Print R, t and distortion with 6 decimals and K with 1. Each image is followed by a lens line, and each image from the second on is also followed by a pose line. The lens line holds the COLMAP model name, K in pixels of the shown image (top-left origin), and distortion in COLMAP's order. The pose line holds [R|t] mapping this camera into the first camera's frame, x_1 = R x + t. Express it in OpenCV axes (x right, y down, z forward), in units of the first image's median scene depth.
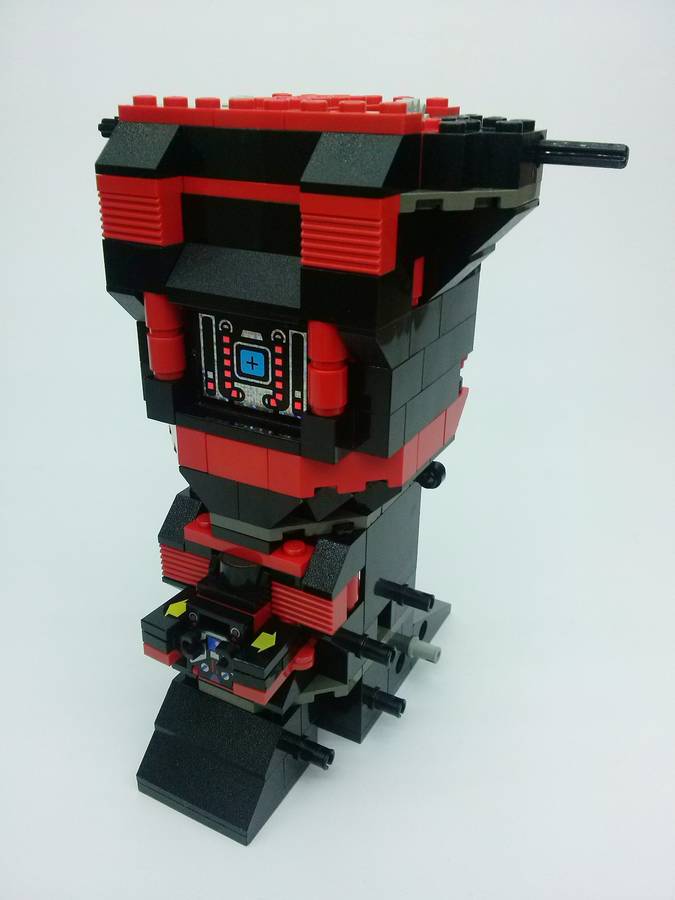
lens RADIAL K [[796.8, 0, 337.5], [0, 796.8, 450.0], [0, 0, 1]] dist [0.161223, -0.557188]
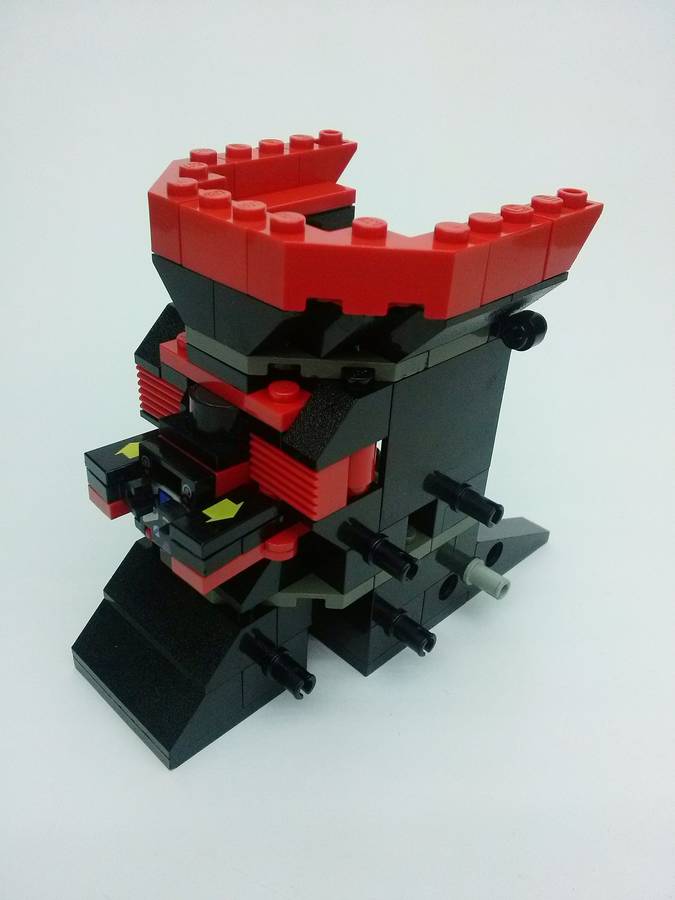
lens RADIAL K [[796.8, 0, 337.5], [0, 796.8, 450.0], [0, 0, 1]] dist [0.161223, -0.557188]
pose [[0.957889, 0.177466, -0.225730, 0.157737], [-0.152658, 0.980581, 0.123113, 0.080502], [0.243195, -0.083469, 0.966379, 0.334914]]
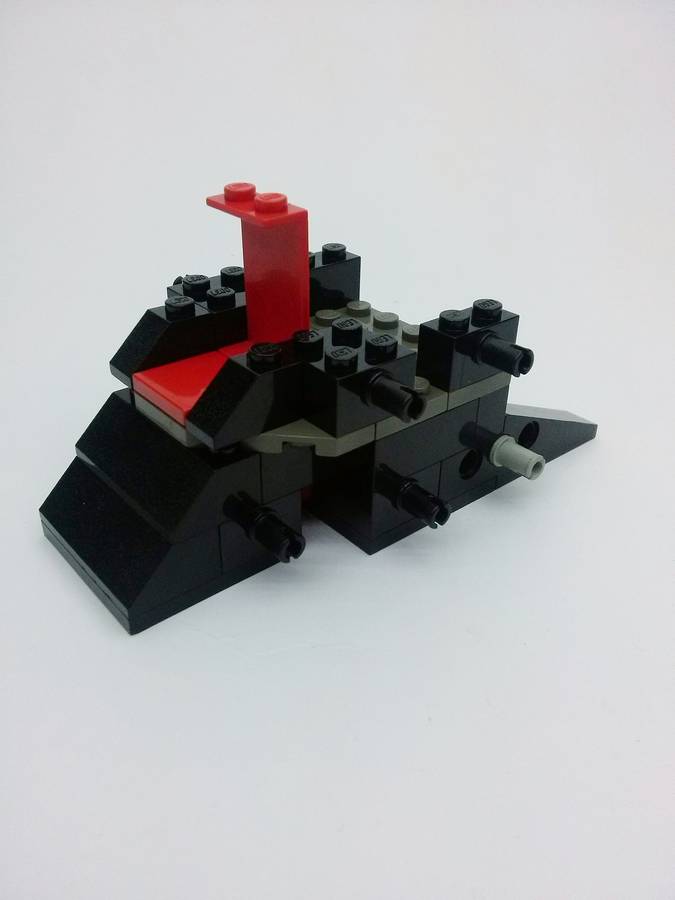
lens RADIAL K [[796.8, 0, 337.5], [0, 796.8, 450.0], [0, 0, 1]] dist [0.161223, -0.557188]
pose [[0.931000, 0.190292, -0.311493, 0.221816], [-0.159997, 0.979756, 0.120329, 0.242821], [0.328084, -0.062188, 0.942599, 0.452490]]
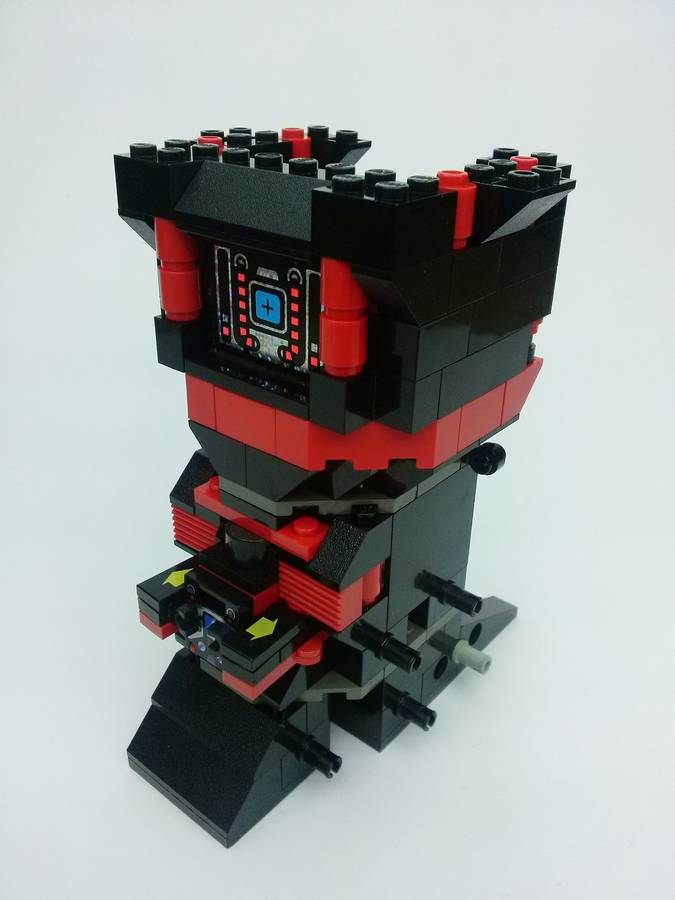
lens RADIAL K [[796.8, 0, 337.5], [0, 796.8, 450.0], [0, 0, 1]] dist [0.161223, -0.557188]
pose [[0.980433, 0.096955, -0.171320, 0.120111], [-0.089409, 0.994676, 0.051245, -0.007172], [0.175376, -0.034925, 0.983882, 0.158187]]
